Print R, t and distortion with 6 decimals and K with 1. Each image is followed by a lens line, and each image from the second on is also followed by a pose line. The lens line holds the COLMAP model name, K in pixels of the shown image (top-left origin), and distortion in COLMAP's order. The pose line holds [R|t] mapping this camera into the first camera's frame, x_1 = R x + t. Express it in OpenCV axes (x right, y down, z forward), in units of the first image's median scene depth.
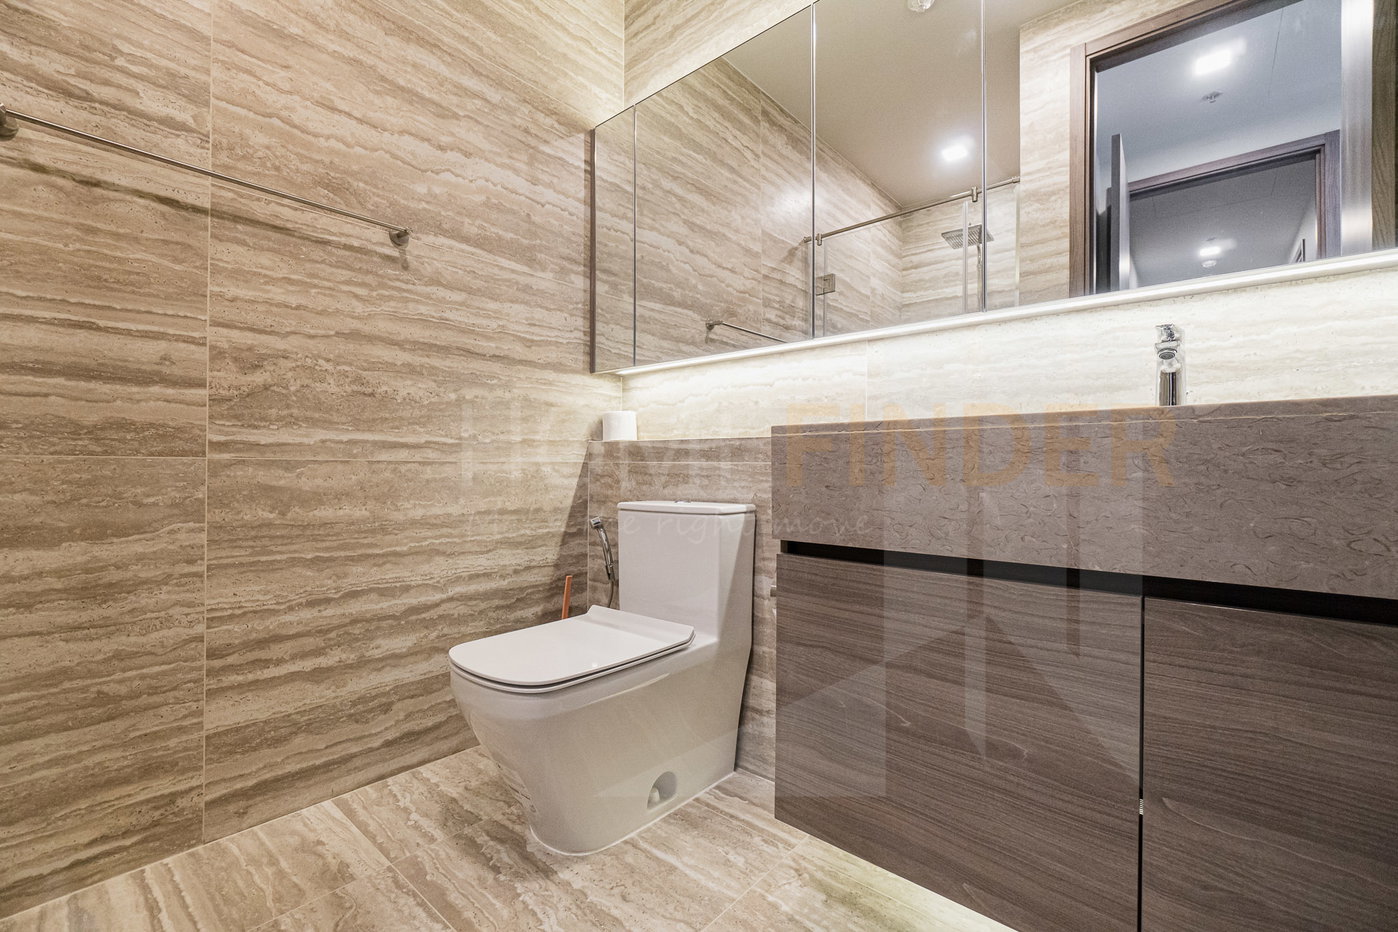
lens RADIAL K [[606.2, 0, 700.6], [0, 606.2, 464.6], [0, 0, 1]] dist [0.003214, 0.001293]
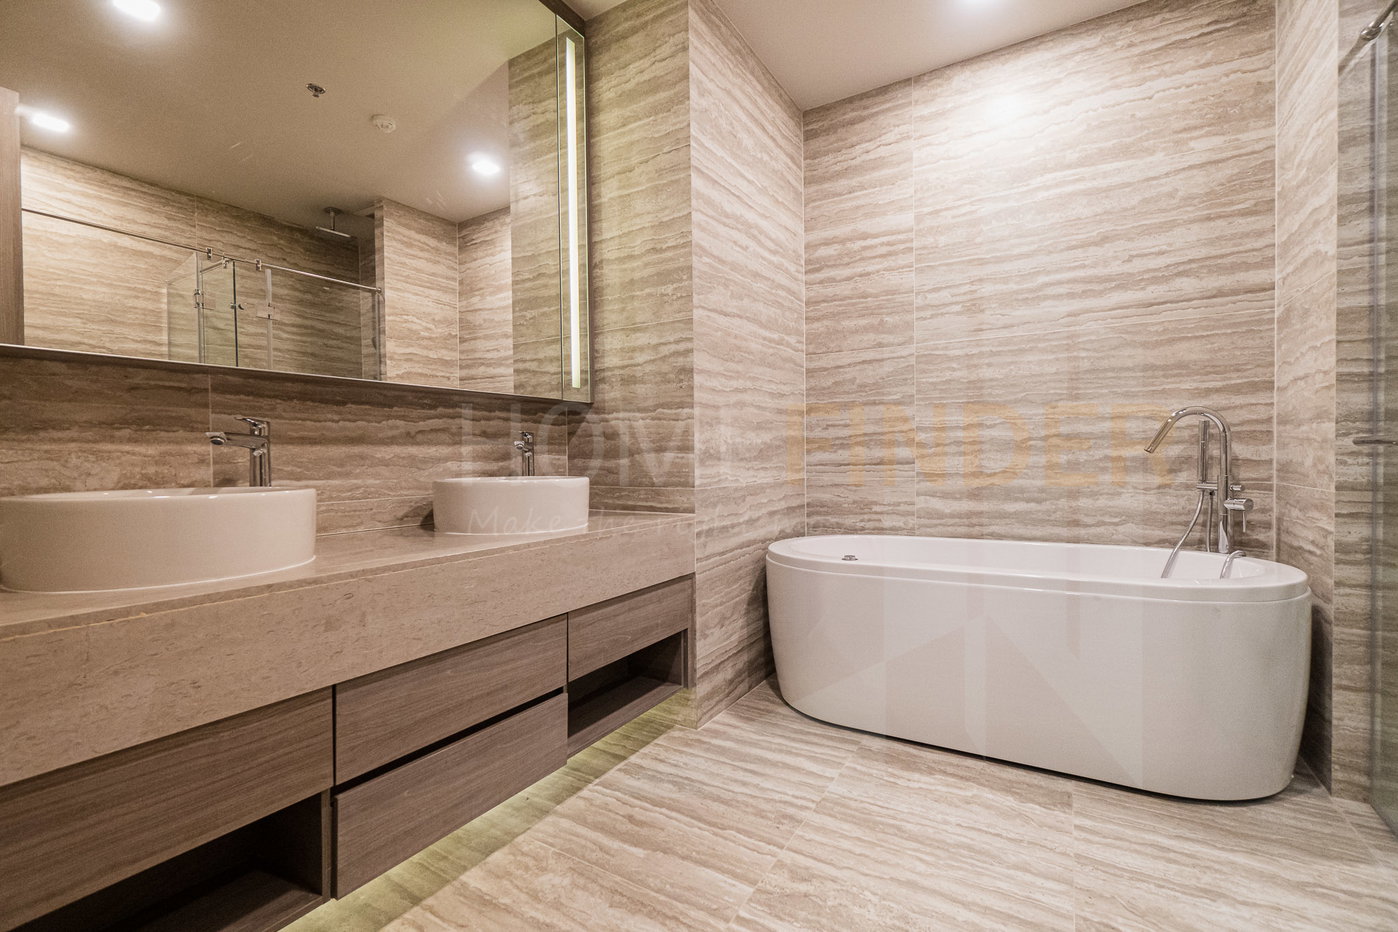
lens RADIAL K [[606.2, 0, 697.8], [0, 606.2, 464.4], [0, 0, 1]] dist [0.003214, 0.001293]
pose [[-0.951469, 0.021319, -0.307005, 0.458908], [-0.017499, -0.999731, -0.015190, -0.326130], [-0.307246, -0.009081, 0.951587, -0.645090]]
